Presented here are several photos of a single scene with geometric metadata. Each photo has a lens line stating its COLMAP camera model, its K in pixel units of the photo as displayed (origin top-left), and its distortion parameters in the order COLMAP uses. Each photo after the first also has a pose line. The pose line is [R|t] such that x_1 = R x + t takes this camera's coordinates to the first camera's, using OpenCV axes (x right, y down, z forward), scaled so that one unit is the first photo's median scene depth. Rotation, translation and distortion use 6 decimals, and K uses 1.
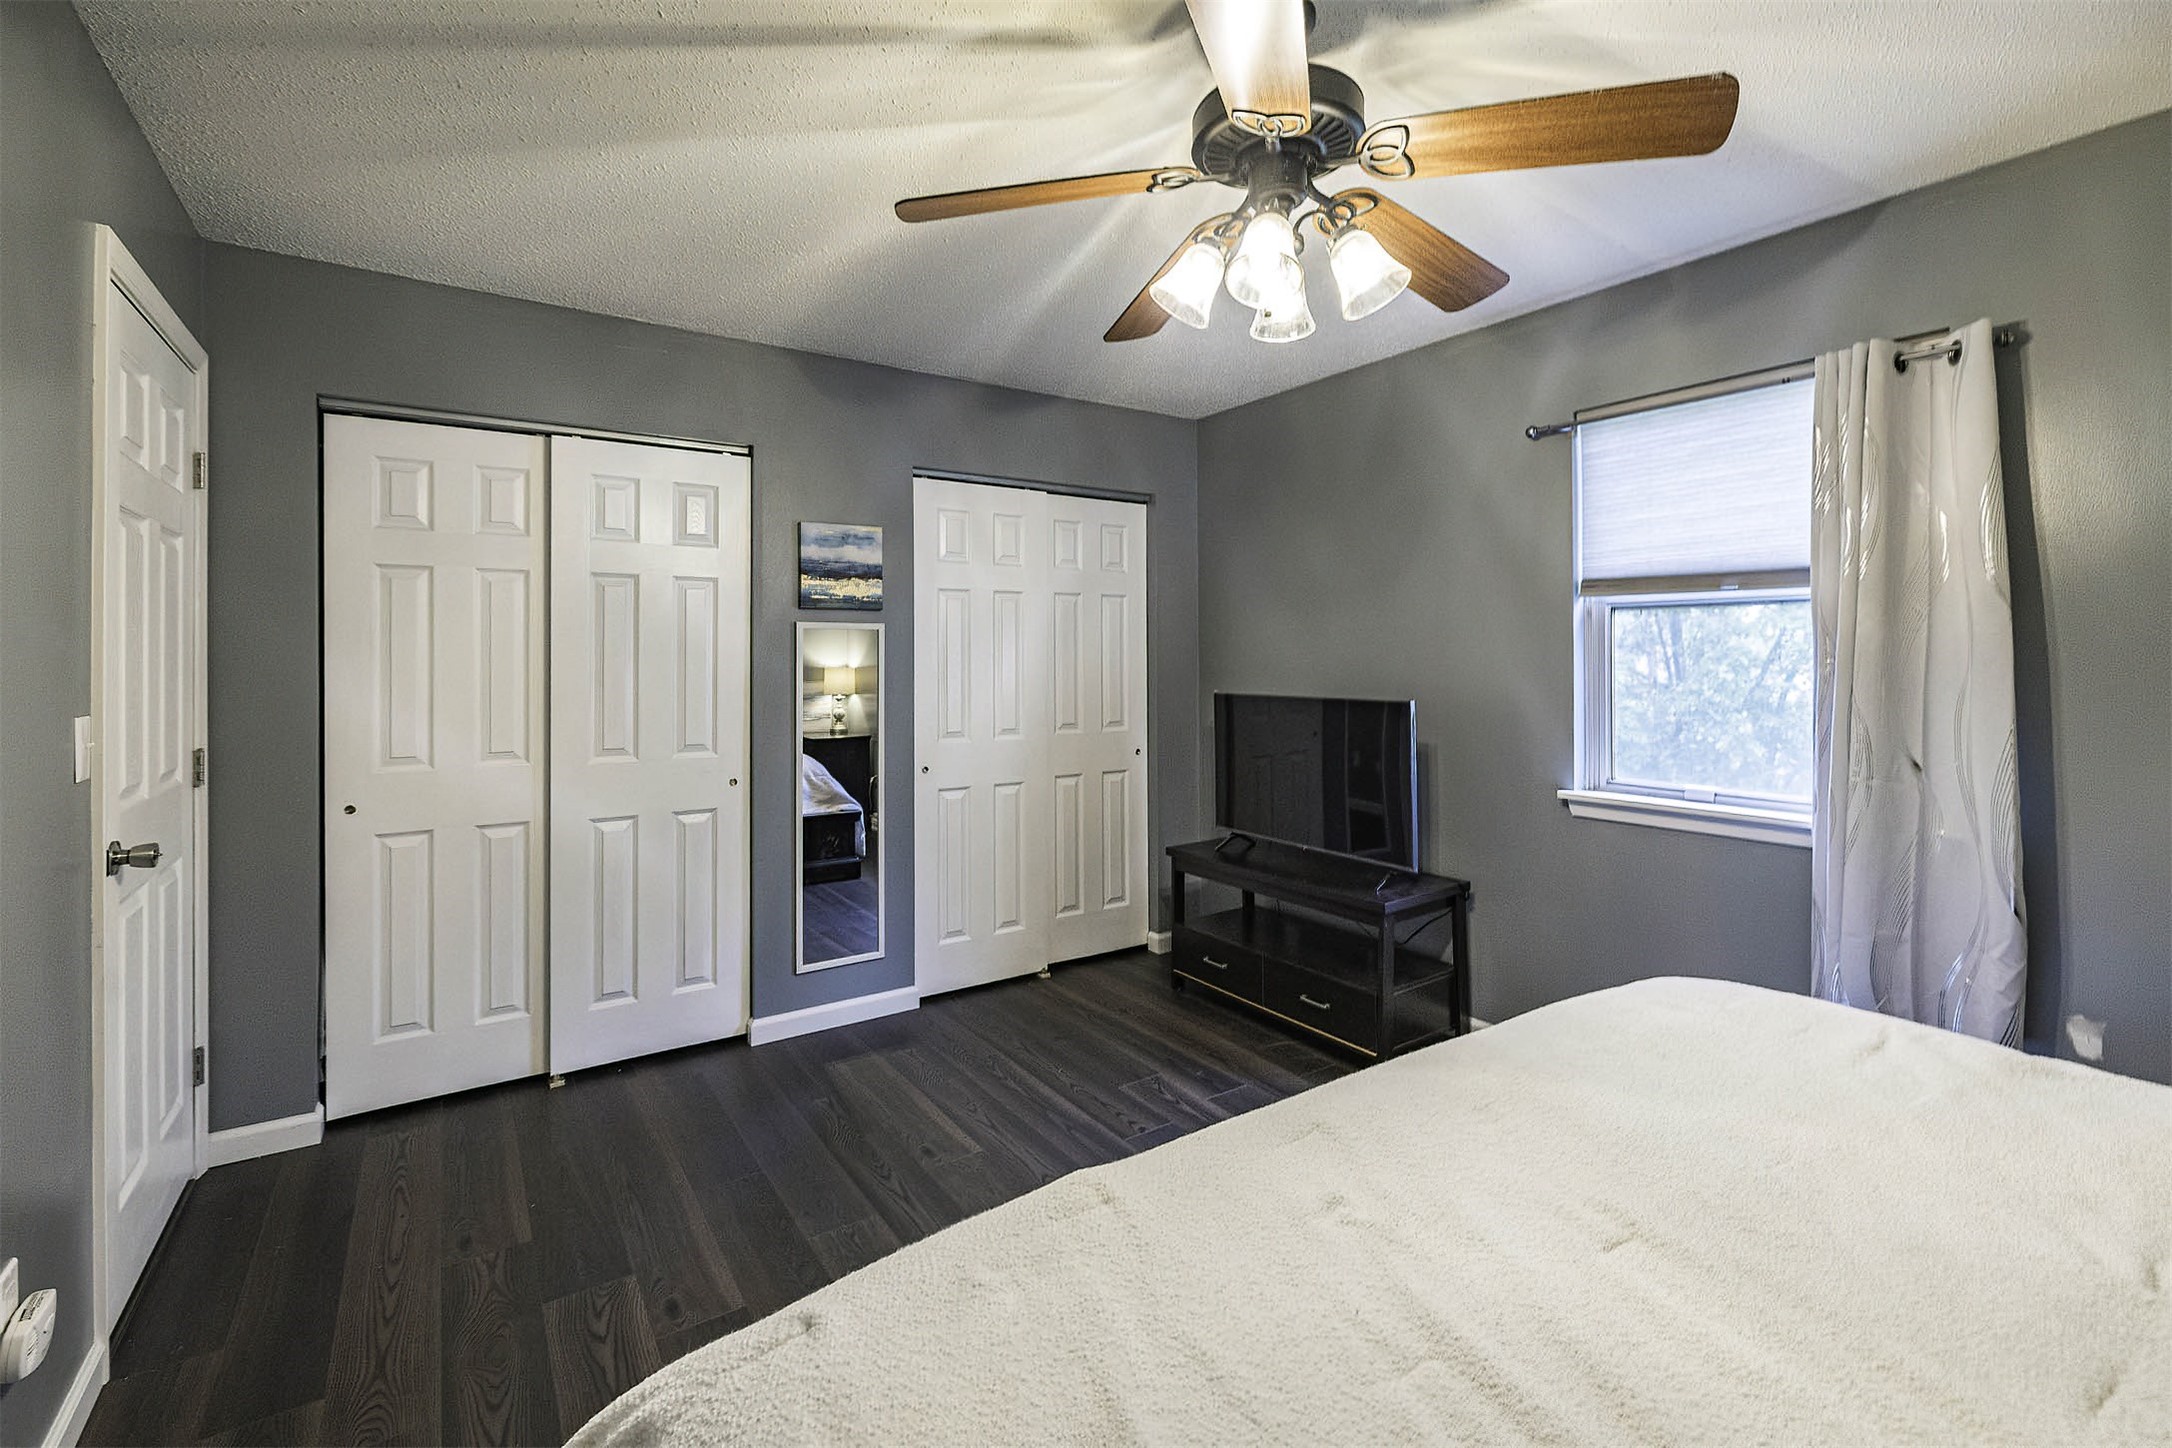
lens RADIAL K [[950.8, 0, 1086.4], [0, 950.8, 675.8], [0, 0, 1]] dist [0.000256, 0.000013]
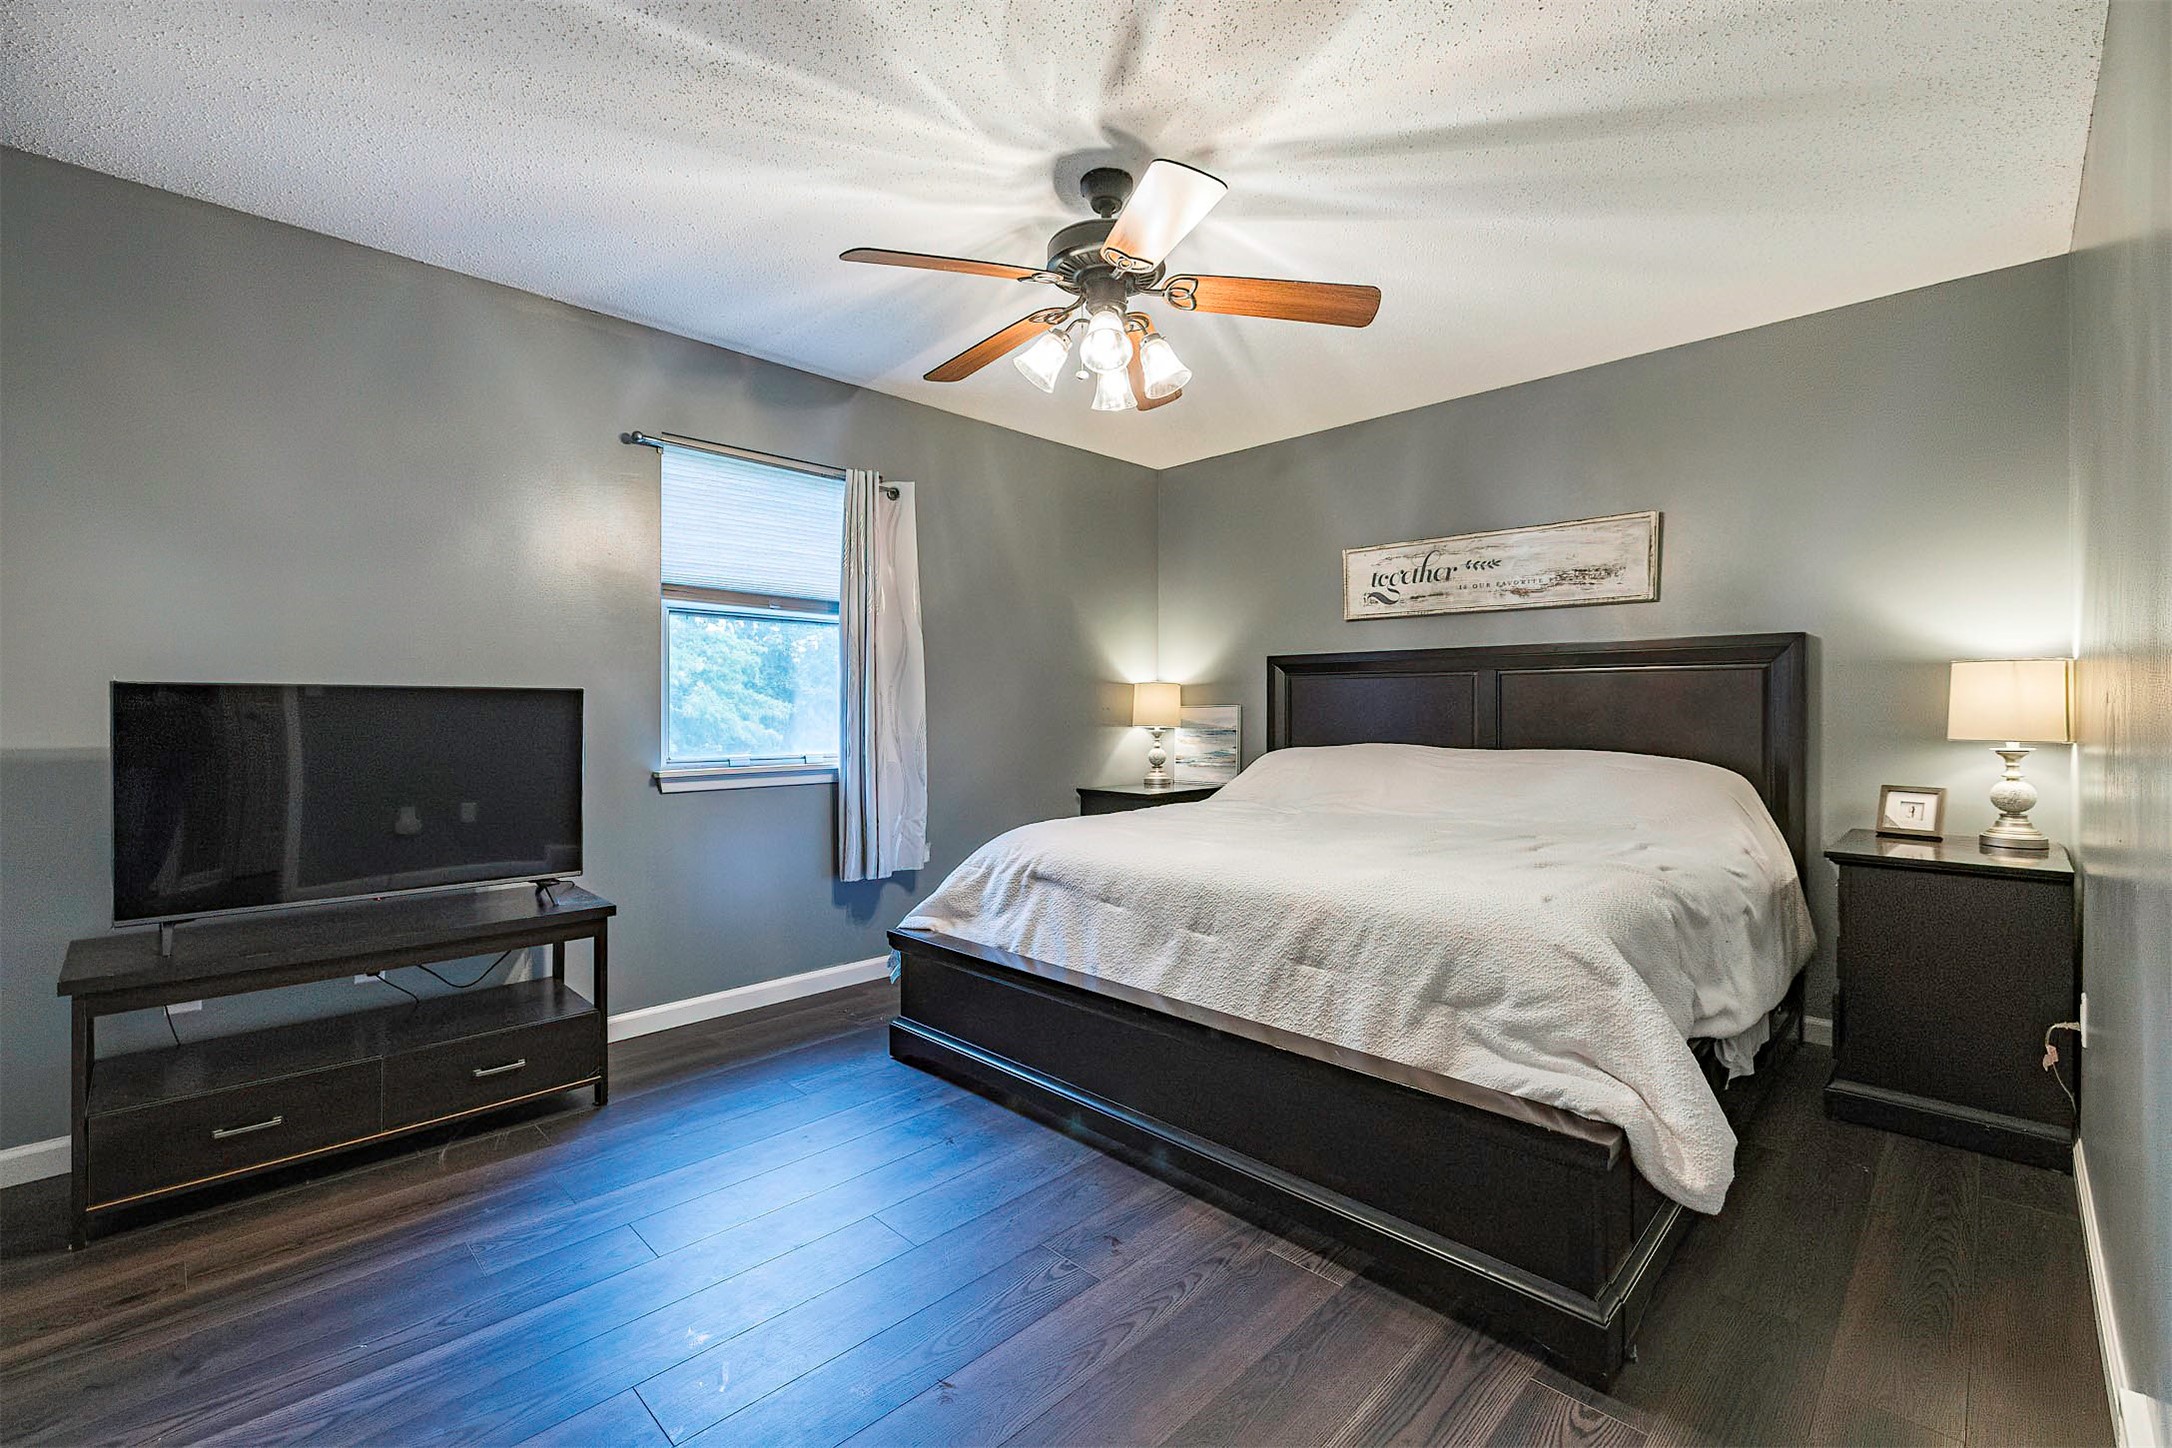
lens RADIAL K [[911.6, 0, 1086.0], [0, 911.6, 724.0], [0, 0, 1]] dist [-0.012958, 0.000806]
pose [[-0.192441, -0.008987, 0.981267, -0.682220], [0.003367, 0.999946, 0.009819, 0.062518], [-0.981303, 0.005194, -0.192400, 0.776484]]
